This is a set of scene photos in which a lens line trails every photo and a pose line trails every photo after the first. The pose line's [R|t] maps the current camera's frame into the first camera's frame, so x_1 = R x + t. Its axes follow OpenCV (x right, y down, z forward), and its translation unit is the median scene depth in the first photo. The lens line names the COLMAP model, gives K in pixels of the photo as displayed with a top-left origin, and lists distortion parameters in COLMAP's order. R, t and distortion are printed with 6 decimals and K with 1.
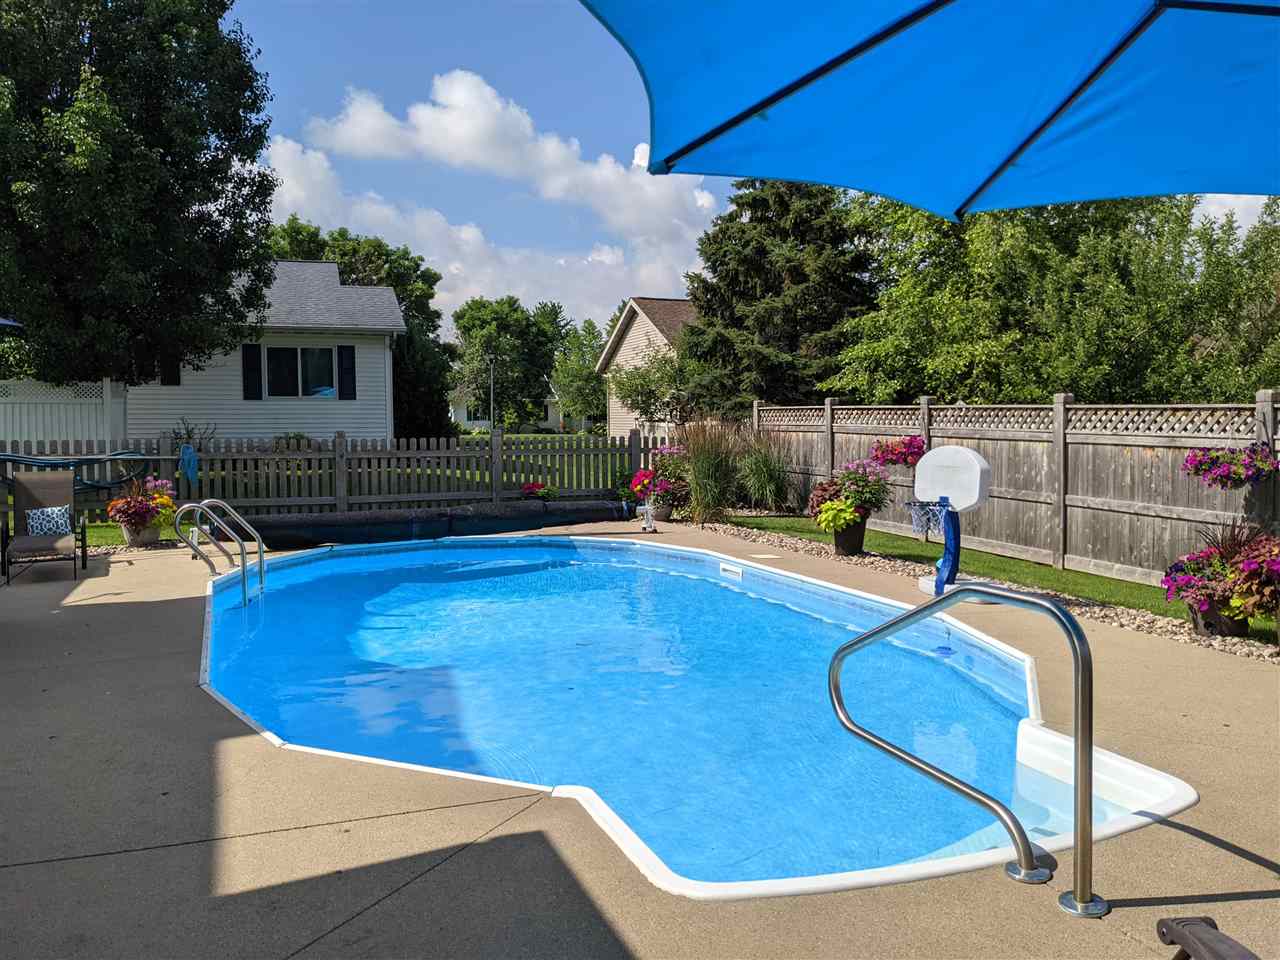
lens RADIAL K [[1039.7, 0, 640.0], [0, 1039.7, 480.0], [0, 0, 1]] dist [0.006329, -0.010844]
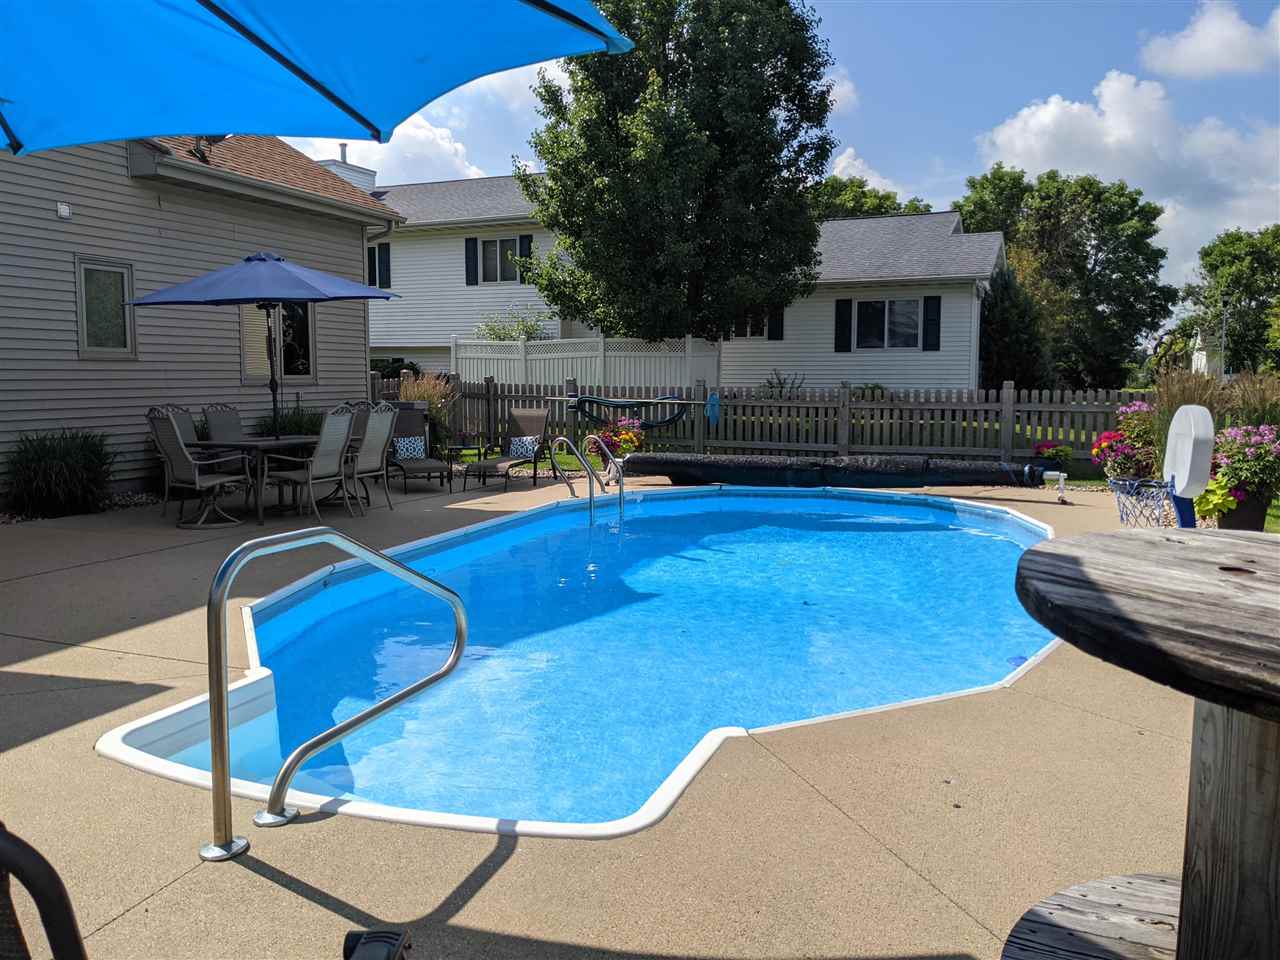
lens RADIAL K [[1033.9, 0, 640.0], [0, 1033.9, 480.0], [0, 0, 1]] dist [0.013858, -0.001287]
pose [[0.720137, 0.077924, -0.689443, 0.227973], [-0.045980, 0.996849, 0.064642, -0.005167], [0.692307, -0.014850, 0.721450, 0.092156]]
